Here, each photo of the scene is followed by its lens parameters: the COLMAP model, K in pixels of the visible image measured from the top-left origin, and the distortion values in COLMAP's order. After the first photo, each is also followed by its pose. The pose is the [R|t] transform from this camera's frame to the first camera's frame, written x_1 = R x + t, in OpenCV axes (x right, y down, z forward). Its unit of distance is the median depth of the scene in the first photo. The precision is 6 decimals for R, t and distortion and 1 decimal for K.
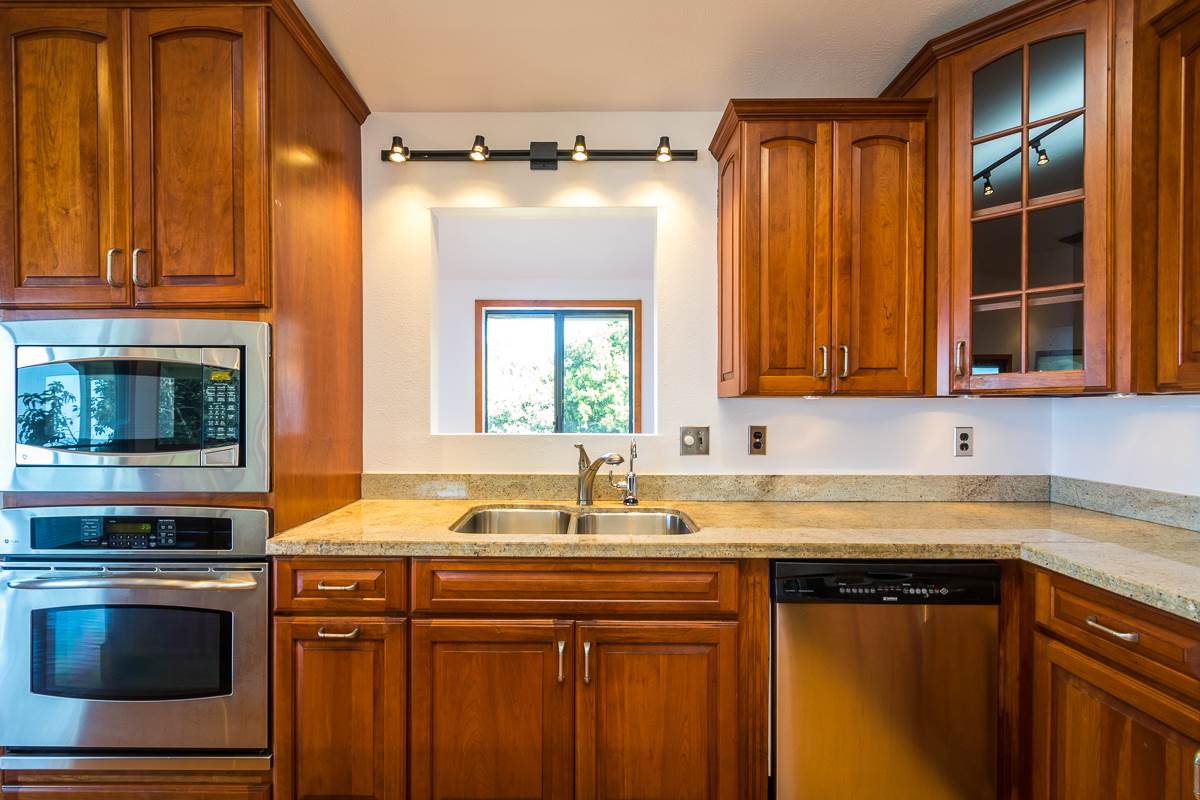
lens RADIAL K [[541.1, 0, 579.9], [0, 541.1, 413.5], [0, 0, 1]] dist [-0.002142, 0.001302]
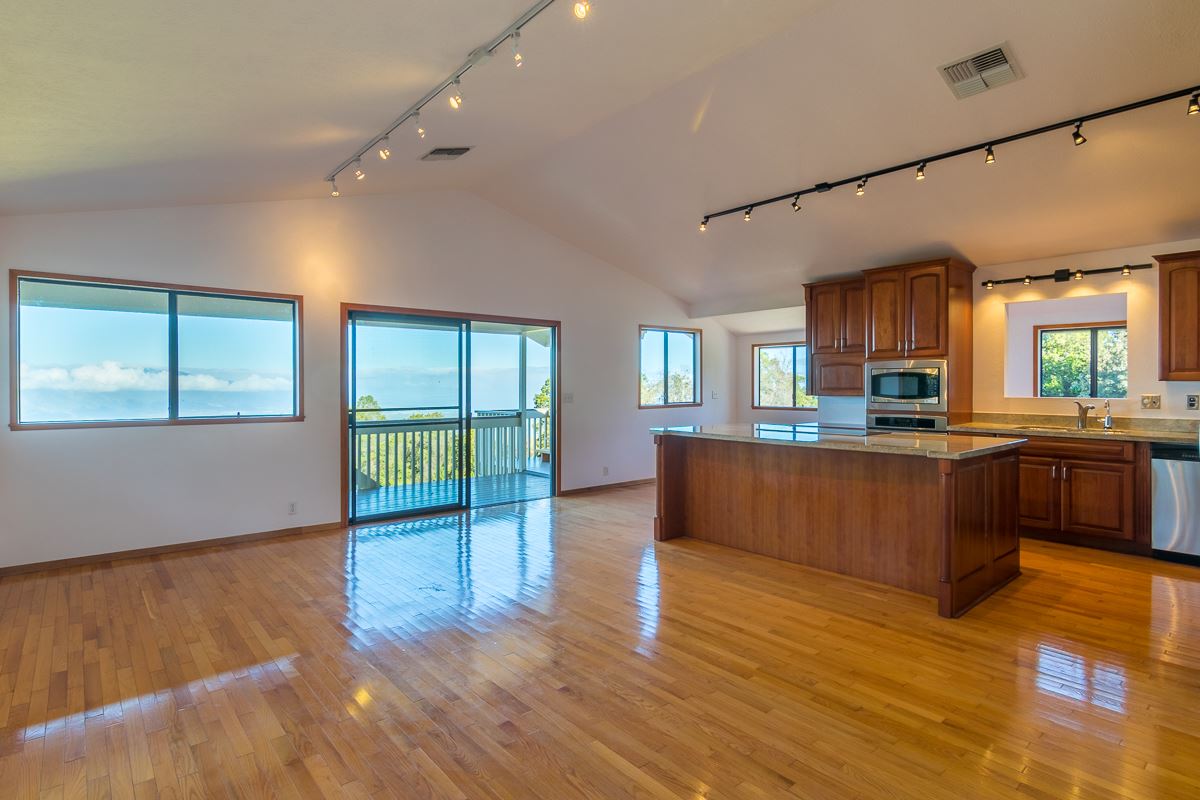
lens RADIAL K [[617.6, 0, 599.4], [0, 617.6, 384.8], [0, 0, 1]] dist [-0.001624, 0.001249]
pose [[0.658505, -0.000358, -0.752576, 0.851077], [-0.005530, 0.999971, -0.005314, 0.012051], [0.752556, 0.007661, 0.658484, -3.048106]]
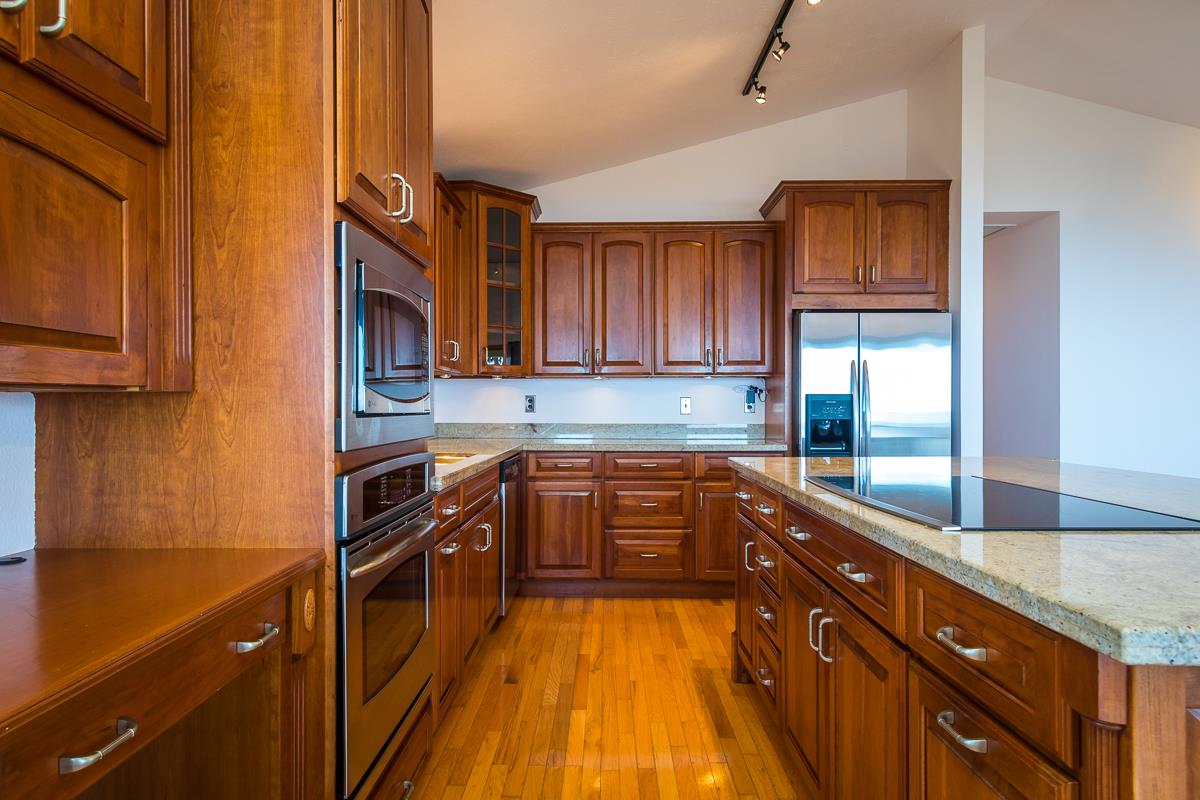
lens RADIAL K [[723.1, 0, 588.4], [0, 723.1, 405.9], [0, 0, 1]] dist [-0.000003, -0.001070]
pose [[0.020613, -0.002262, 0.999785, -2.036514], [0.009199, 0.999956, 0.002073, 0.082632], [-0.999745, 0.009154, 0.020633, 0.647249]]
